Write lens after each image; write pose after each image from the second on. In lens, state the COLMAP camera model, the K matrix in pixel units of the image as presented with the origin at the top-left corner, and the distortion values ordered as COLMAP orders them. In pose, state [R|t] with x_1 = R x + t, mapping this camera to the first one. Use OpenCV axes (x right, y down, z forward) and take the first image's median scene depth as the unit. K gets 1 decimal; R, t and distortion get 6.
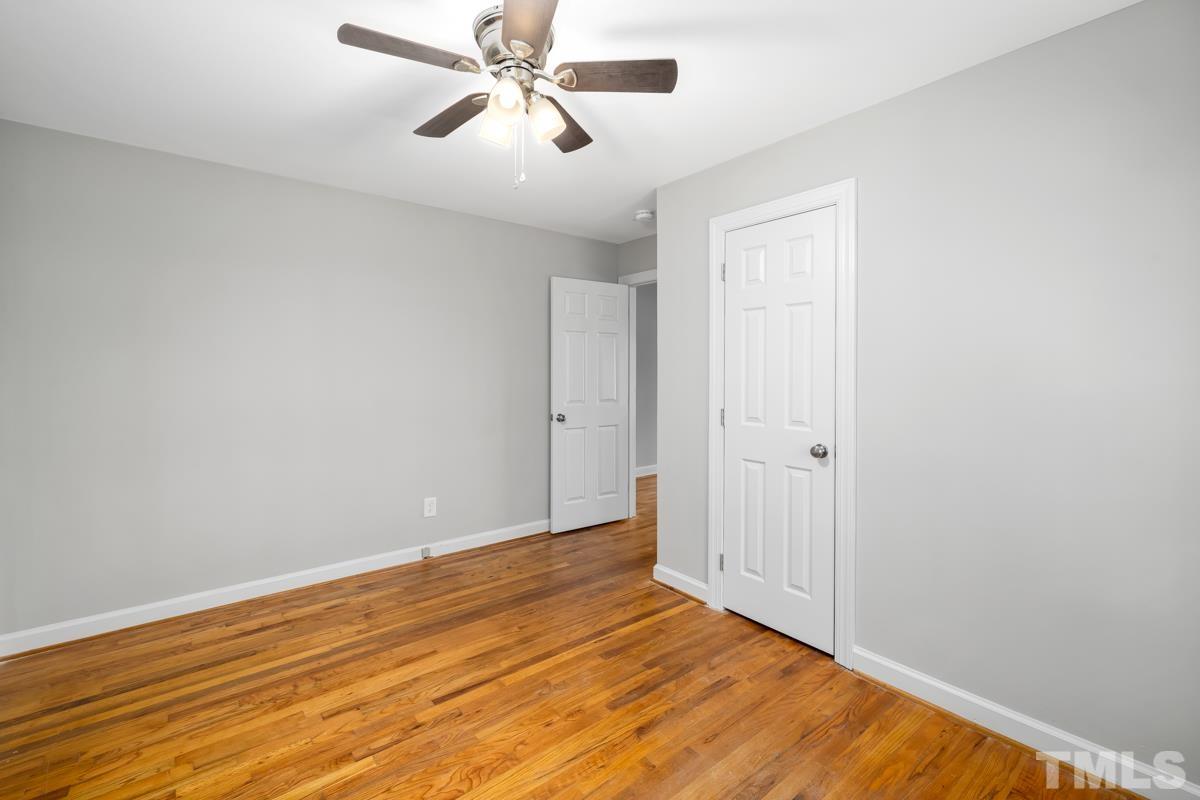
lens RADIAL K [[502.0, 0, 598.4], [0, 502.0, 389.1], [0, 0, 1]] dist [-0.017518, 0.000720]
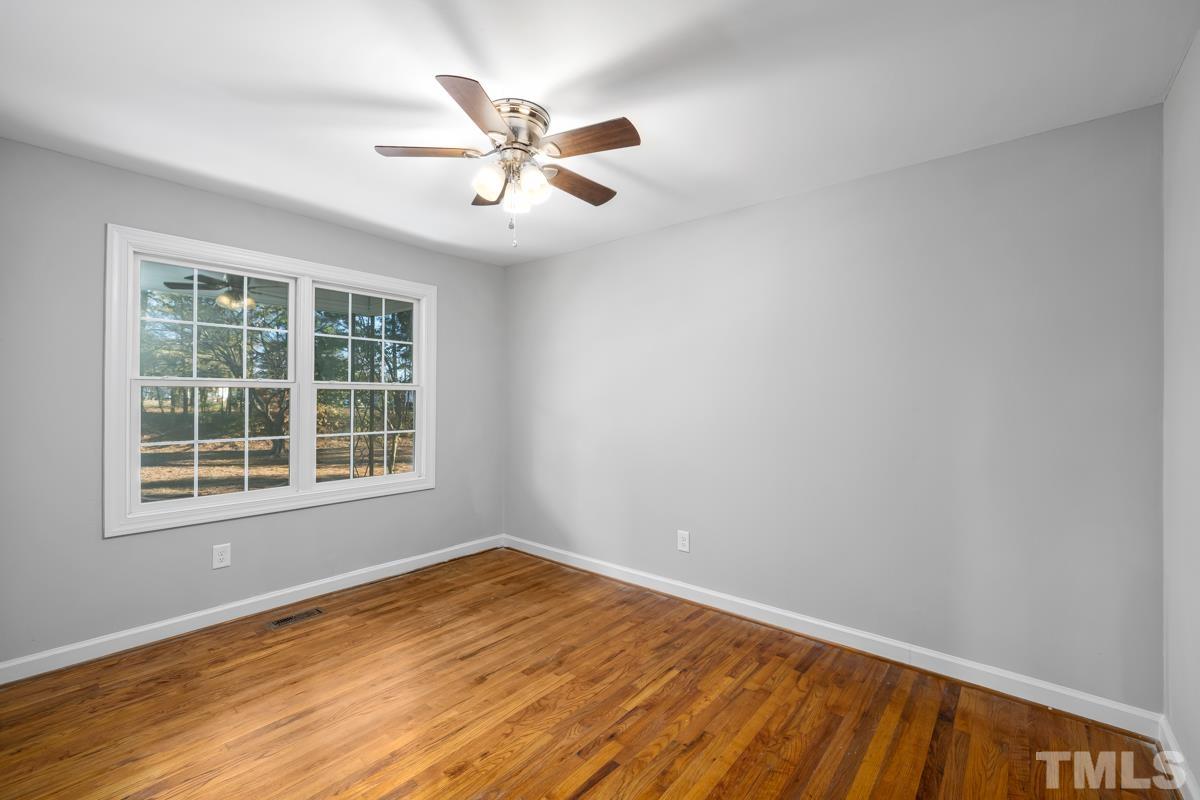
lens RADIAL K [[502.0, 0, 603.5], [0, 502.0, 402.0], [0, 0, 1]] dist [-0.017518, 0.000720]
pose [[-0.984464, -0.007480, -0.175430, -0.152135], [-0.008811, 0.999938, 0.006811, -0.036042], [0.175368, 0.008251, -0.984468, 1.978014]]
